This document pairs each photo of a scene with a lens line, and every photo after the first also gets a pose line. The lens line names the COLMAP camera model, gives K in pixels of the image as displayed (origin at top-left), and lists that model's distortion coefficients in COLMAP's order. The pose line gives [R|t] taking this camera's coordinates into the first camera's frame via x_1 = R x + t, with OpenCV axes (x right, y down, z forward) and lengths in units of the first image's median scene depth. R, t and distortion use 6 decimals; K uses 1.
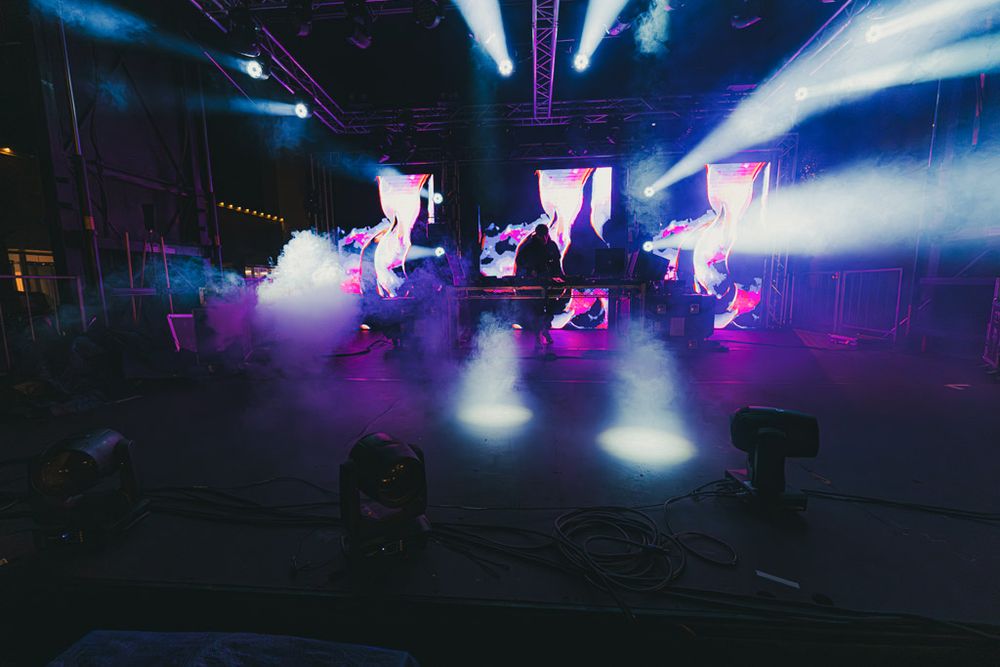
lens RADIAL K [[398.9, 0, 505.5], [0, 398.9, 333.1], [0, 0, 1]] dist [-0.002629, -0.000214]
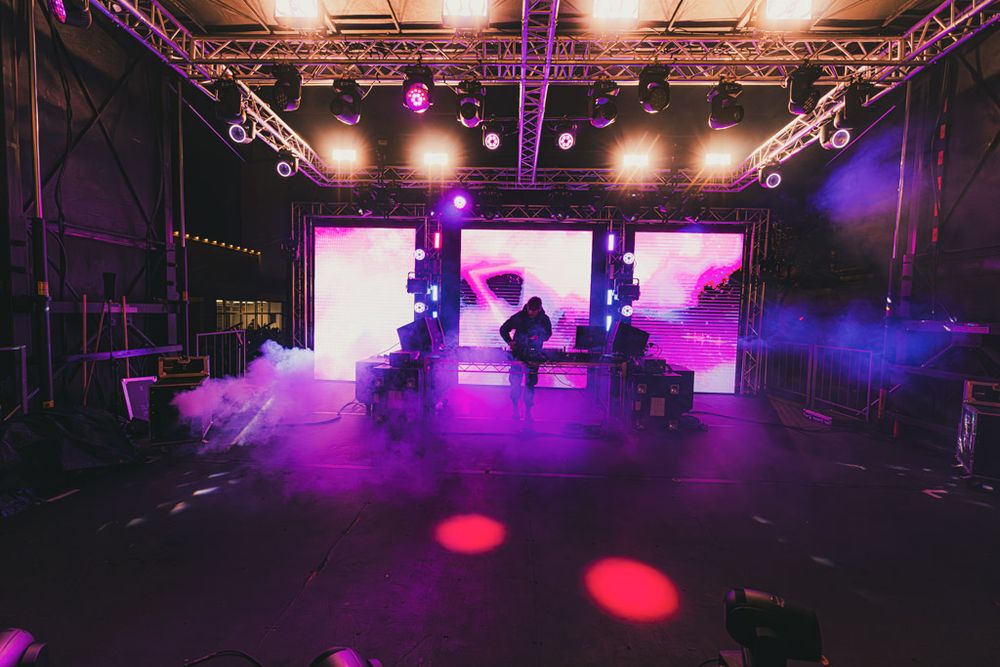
lens RADIAL K [[398.9, 0, 502.1], [0, 398.9, 332.5], [0, 0, 1]] dist [-0.002629, -0.000214]
pose [[0.998403, 0.032369, 0.046303, -0.005121], [-0.028970, 0.996962, -0.072300, -0.097443], [-0.048503, 0.070843, 0.996308, 0.016053]]
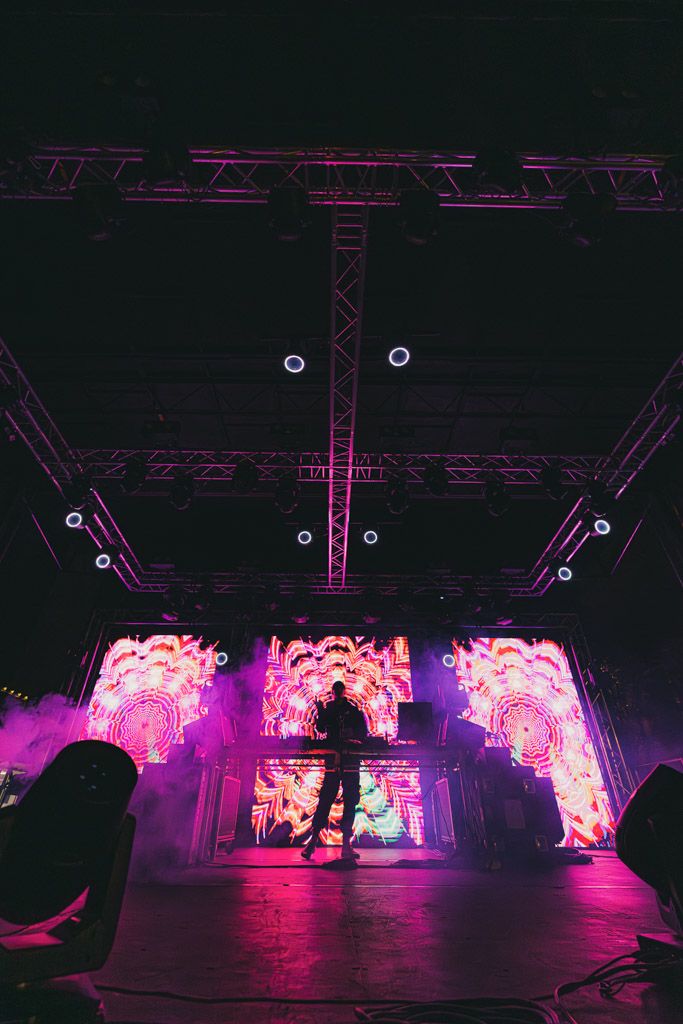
lens RADIAL K [[429.0, 0, 336.8], [0, 429.0, 510.8], [0, 0, 1]] dist [0.000811, -0.003452]
pose [[0.995599, 0.066461, 0.066070, 0.005479], [-0.004016, 0.734628, -0.678458, 0.092976], [-0.093628, 0.675207, 0.731662, 0.045625]]
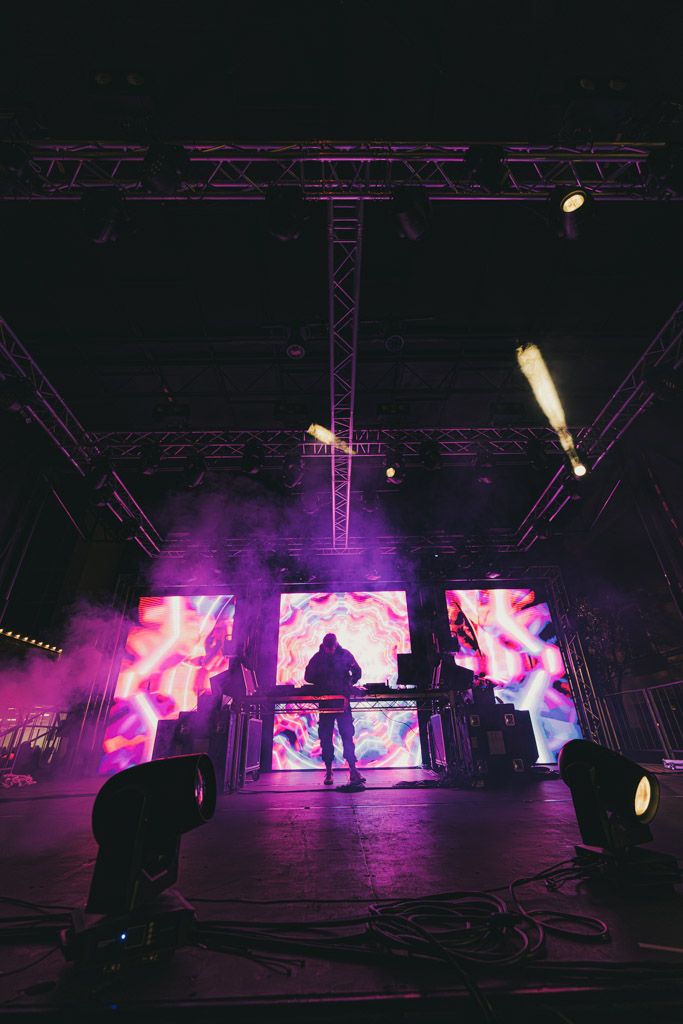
lens RADIAL K [[408.4, 0, 343.5], [0, 408.4, 509.7], [0, 0, 1]] dist [-0.002629, -0.000214]
pose [[0.995927, 0.031954, 0.084309, -0.001991], [0.024602, 0.803290, -0.595080, 0.081583], [-0.086740, 0.594731, 0.799232, -0.006731]]
